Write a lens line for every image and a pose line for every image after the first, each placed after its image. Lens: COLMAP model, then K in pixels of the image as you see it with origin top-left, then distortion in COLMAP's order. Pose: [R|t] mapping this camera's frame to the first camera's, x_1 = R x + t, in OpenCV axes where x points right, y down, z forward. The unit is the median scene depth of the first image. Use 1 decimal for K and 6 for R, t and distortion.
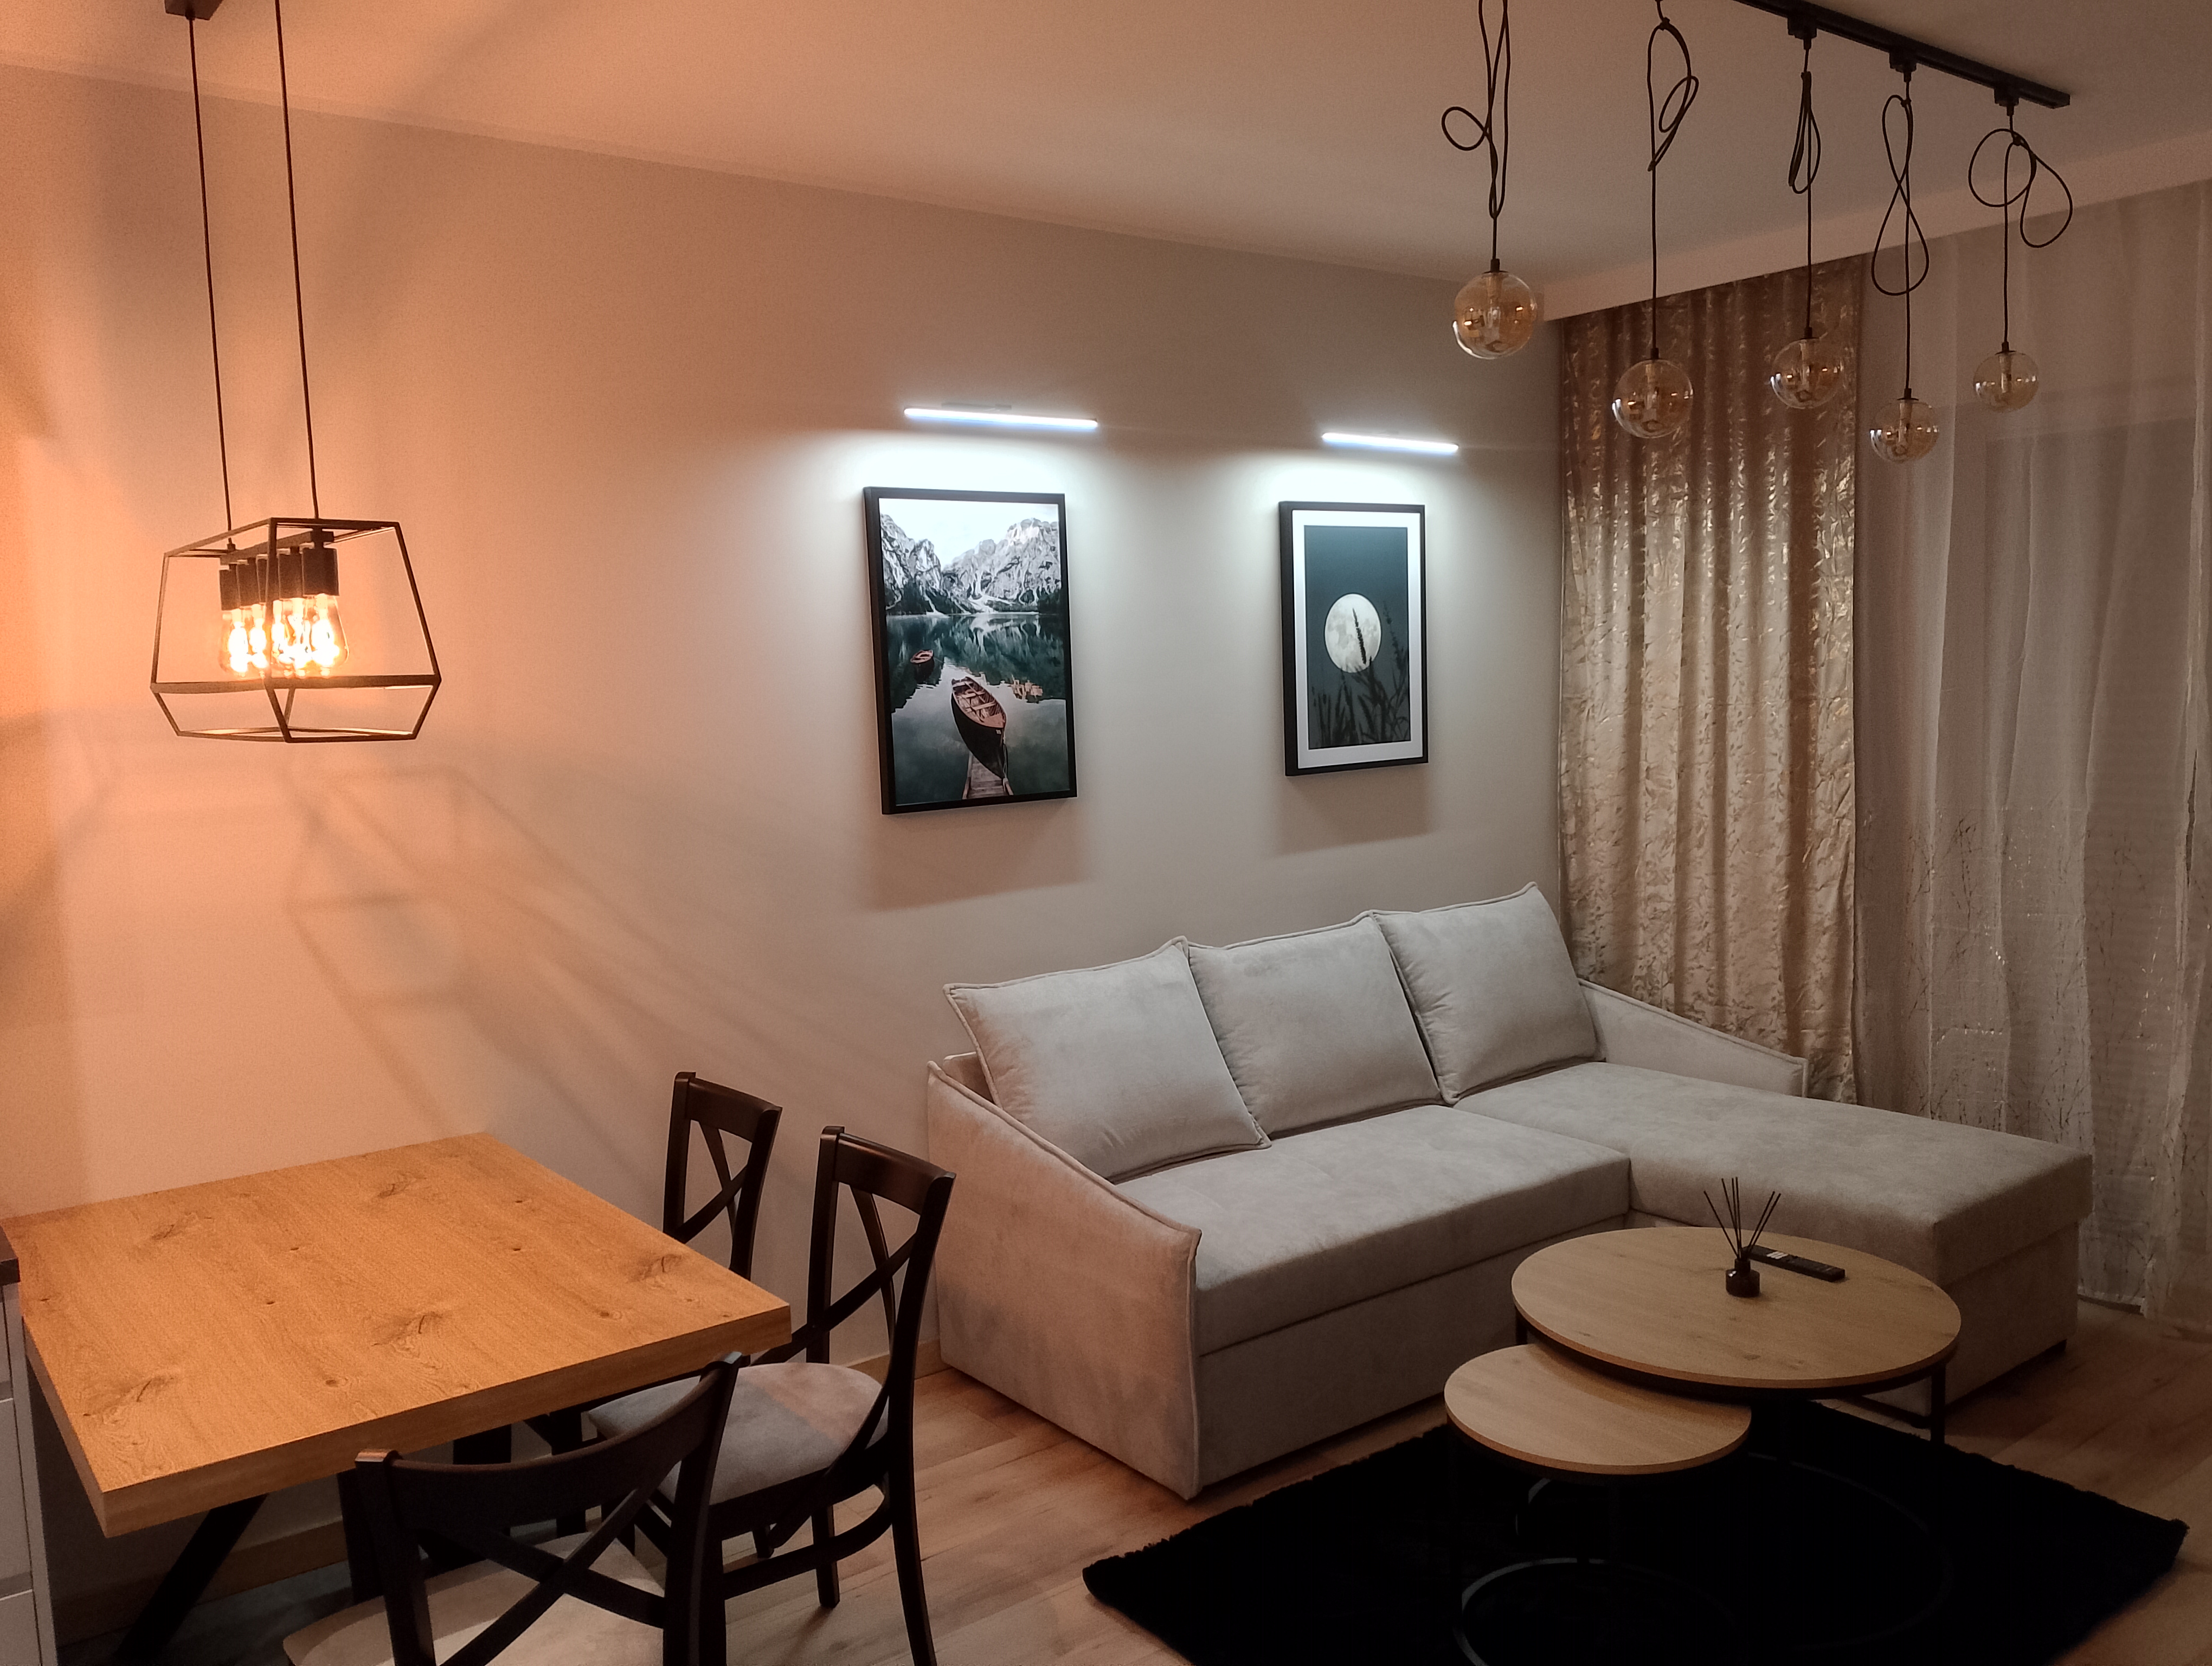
lens RADIAL K [[1773.8, 0, 1115.8], [0, 1773.8, 836.4], [0, 0, 1]] dist [0.015673, -0.018183]
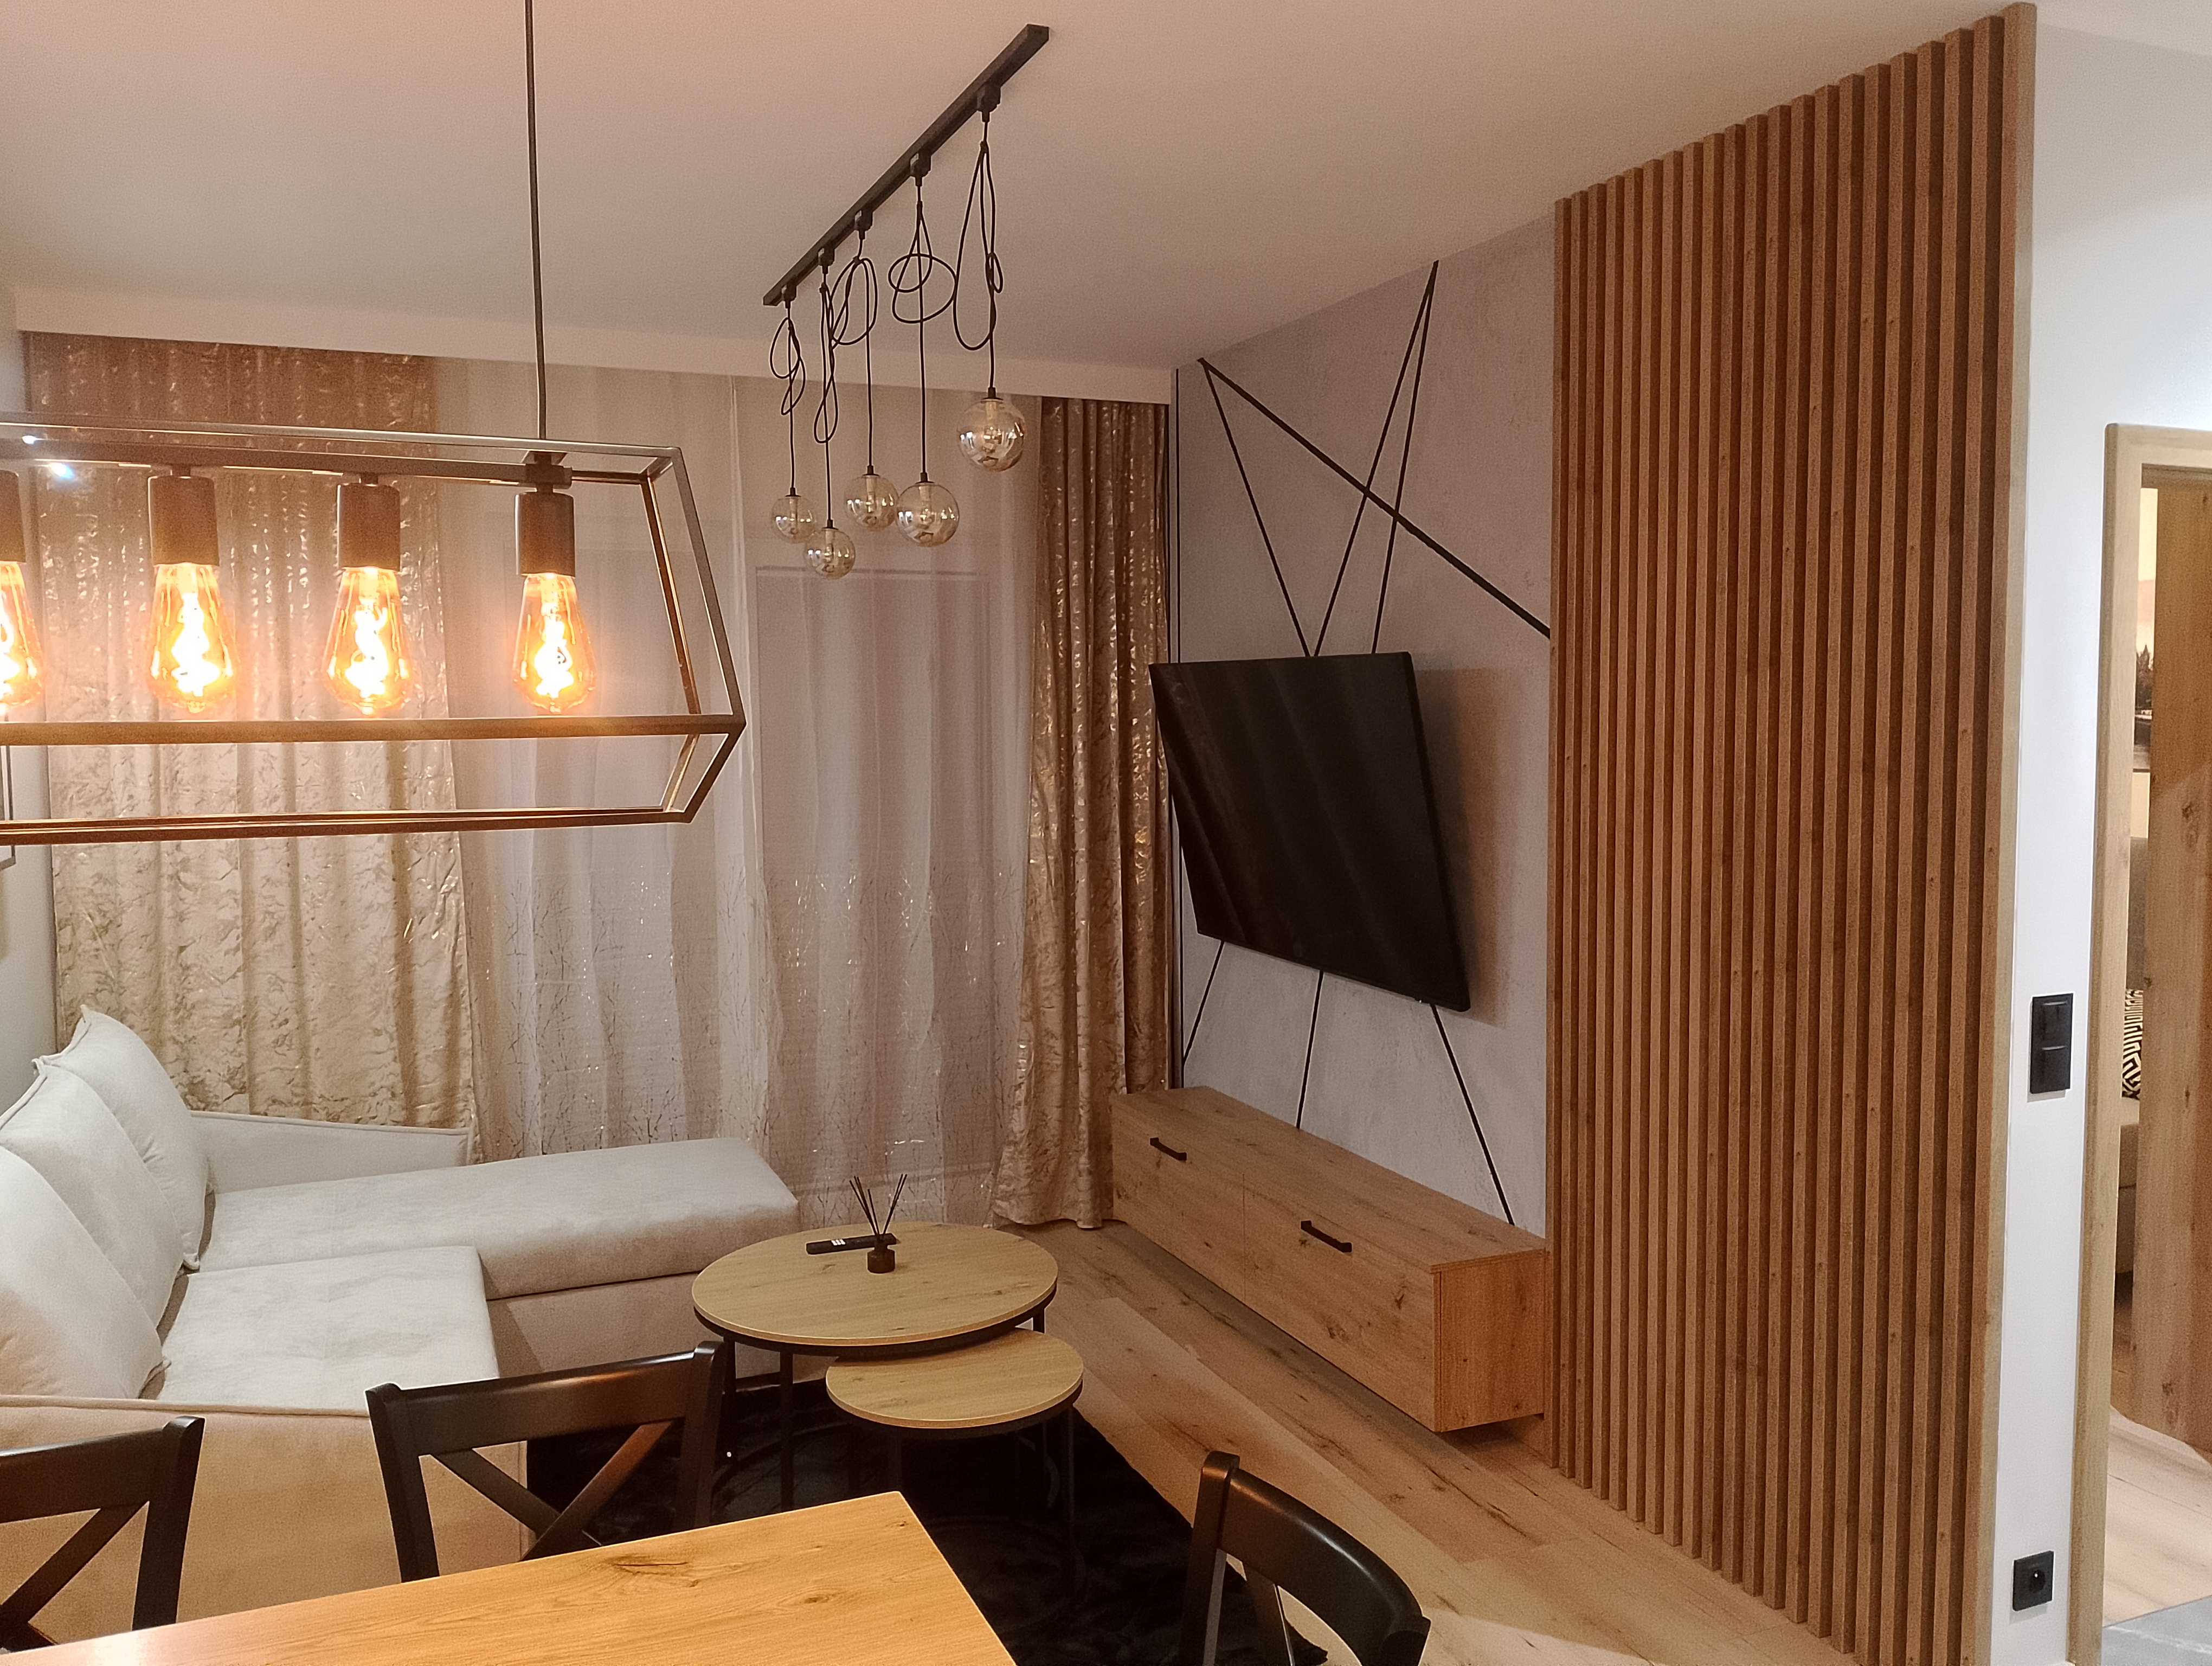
lens RADIAL K [[1773.8, 0, 1119.1], [0, 1773.8, 830.3], [0, 0, 1]] dist [0.015673, -0.018183]
pose [[0.257823, -0.035521, 0.965539, -0.490493], [0.092561, 0.995636, 0.011912, -0.022725], [-0.961748, 0.086300, 0.259986, 0.352988]]
